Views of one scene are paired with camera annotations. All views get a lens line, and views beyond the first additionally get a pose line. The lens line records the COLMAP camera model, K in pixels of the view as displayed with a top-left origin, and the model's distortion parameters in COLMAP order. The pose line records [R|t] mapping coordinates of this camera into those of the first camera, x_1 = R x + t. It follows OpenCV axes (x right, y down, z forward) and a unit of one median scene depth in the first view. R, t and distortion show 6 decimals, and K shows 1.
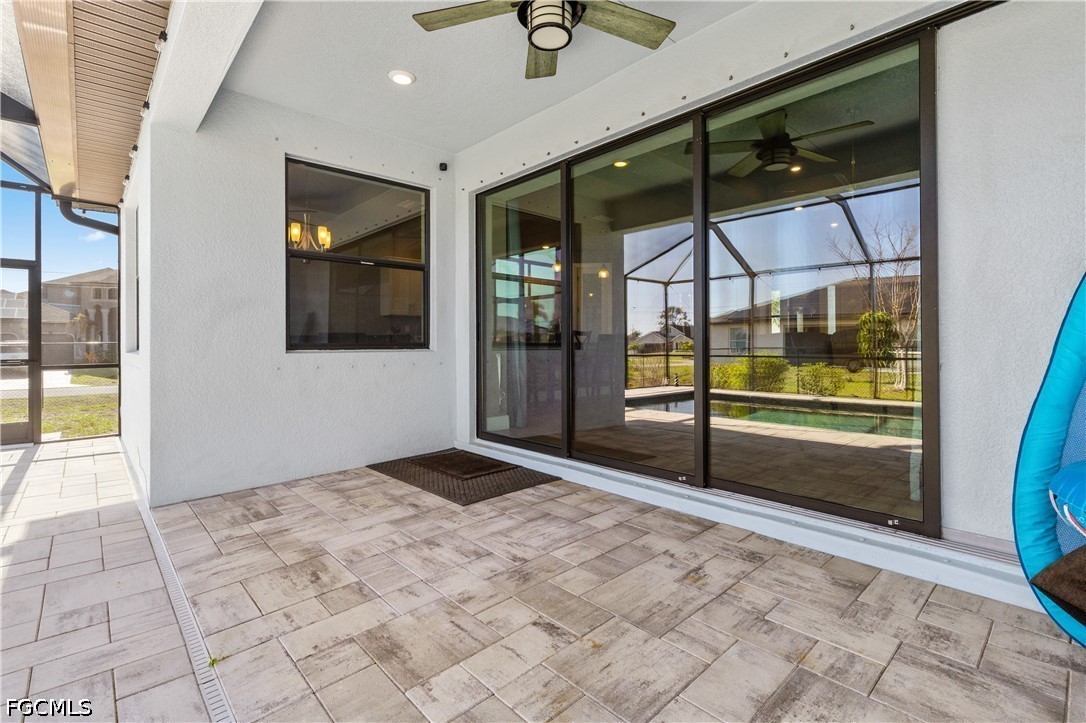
lens RADIAL K [[493.1, 0, 545.8], [0, 493.1, 352.9], [0, 0, 1]] dist [0.006966, -0.000495]
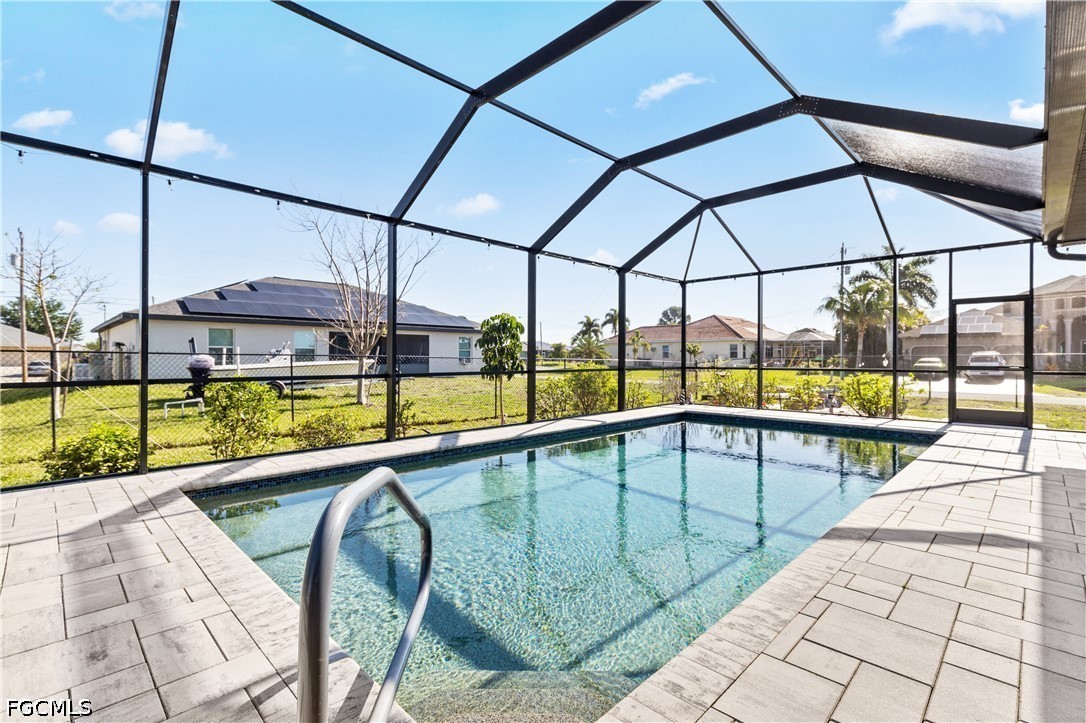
lens RADIAL K [[493.1, 0, 545.8], [0, 493.1, 352.9], [0, 0, 1]] dist [0.006966, -0.000495]
pose [[0.037634, -0.000572, -0.999291, 0.476769], [-0.021213, 0.999774, -0.001372, 0.004958], [0.999066, 0.021249, 0.037613, -0.635307]]
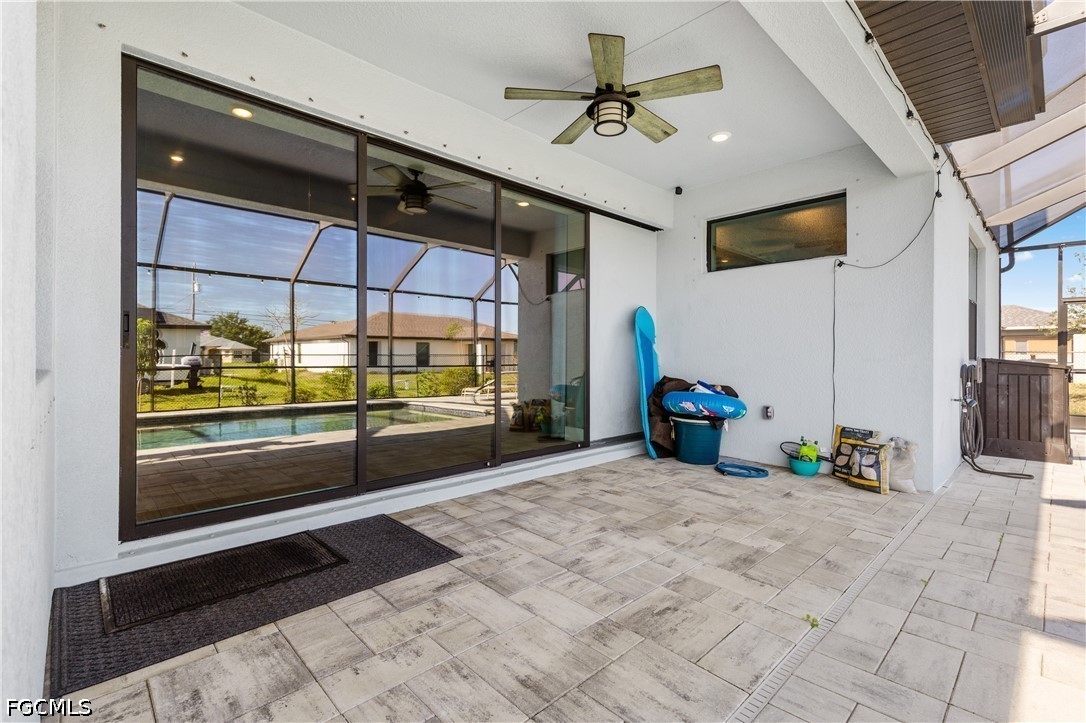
lens RADIAL K [[493.1, 0, 545.8], [0, 493.1, 352.9], [0, 0, 1]] dist [0.006966, -0.000495]
pose [[-0.016530, 0.009726, 0.999816, -1.113261], [0.013980, 0.999857, -0.009495, -0.013361], [-0.999766, 0.013821, -0.016663, 0.993989]]
